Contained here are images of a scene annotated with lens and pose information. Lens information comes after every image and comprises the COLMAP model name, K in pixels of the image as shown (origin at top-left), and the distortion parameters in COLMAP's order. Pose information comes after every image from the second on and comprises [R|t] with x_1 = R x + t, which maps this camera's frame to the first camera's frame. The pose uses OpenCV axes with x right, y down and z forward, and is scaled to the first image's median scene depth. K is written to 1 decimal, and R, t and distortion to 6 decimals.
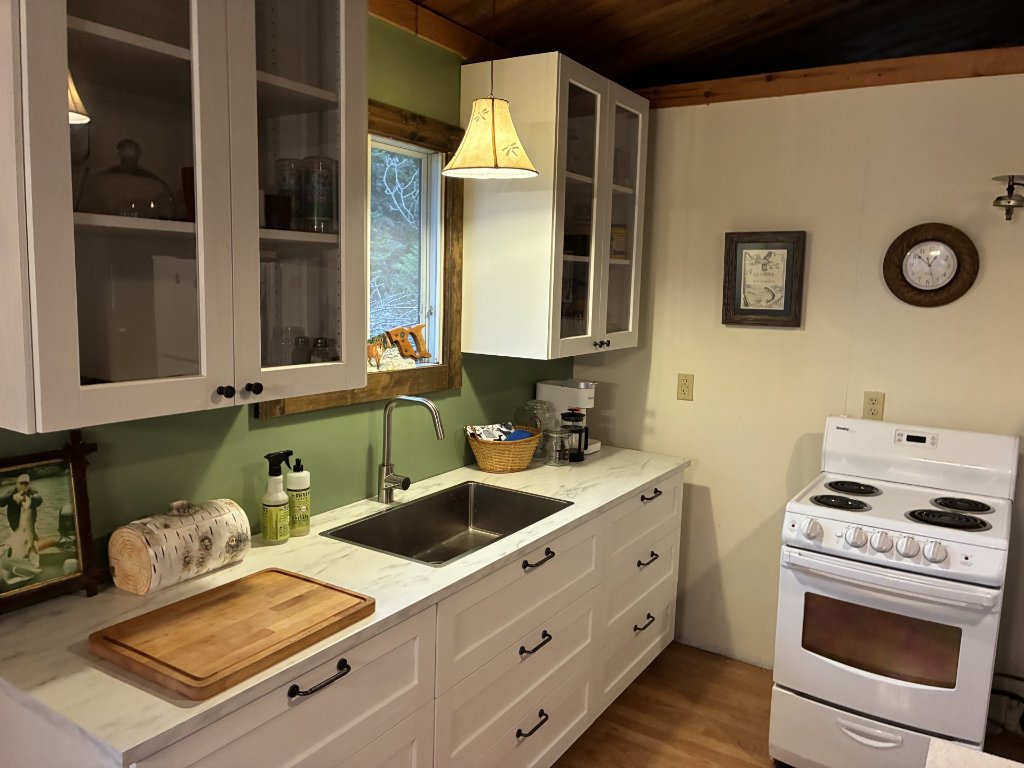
lens RADIAL K [[763.0, 0, 514.9], [0, 763.0, 379.2], [0, 0, 1]] dist [-0.003564, -0.022503]
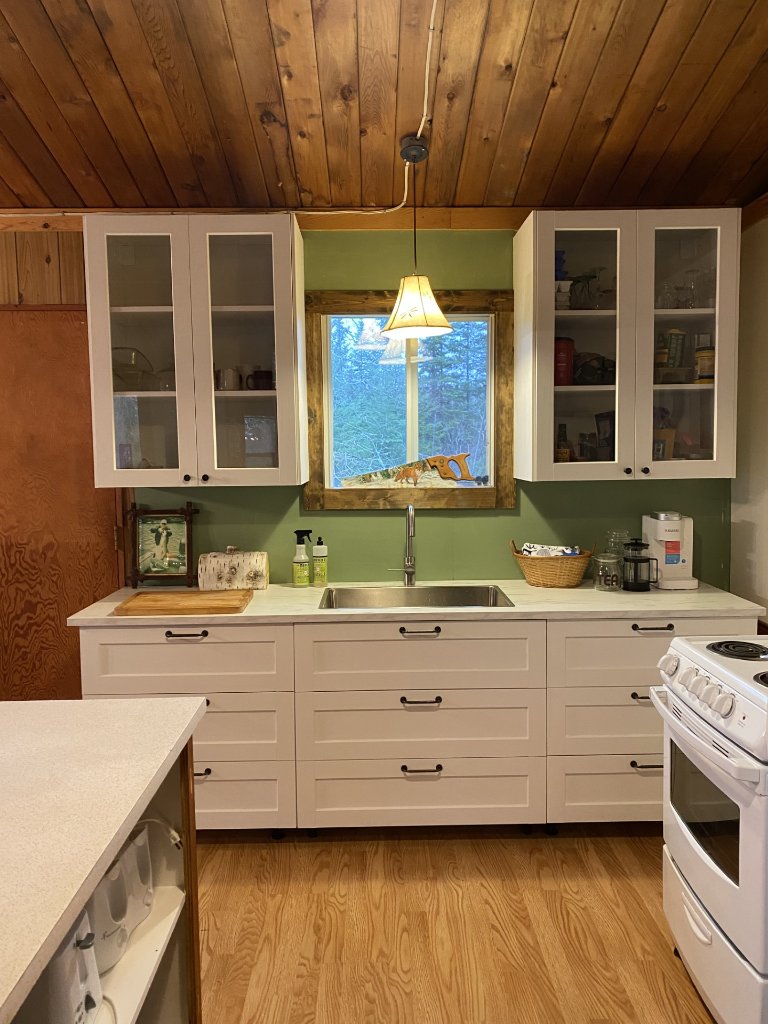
lens RADIAL K [[763.0, 0, 383.8], [0, 763.0, 513.5], [0, 0, 1]] dist [-0.003564, -0.022503]
pose [[0.556622, 0.032298, -0.830138, 1.063364], [-0.077006, 0.996948, -0.012846, 0.066614], [0.827189, 0.071076, 0.557411, 0.246644]]
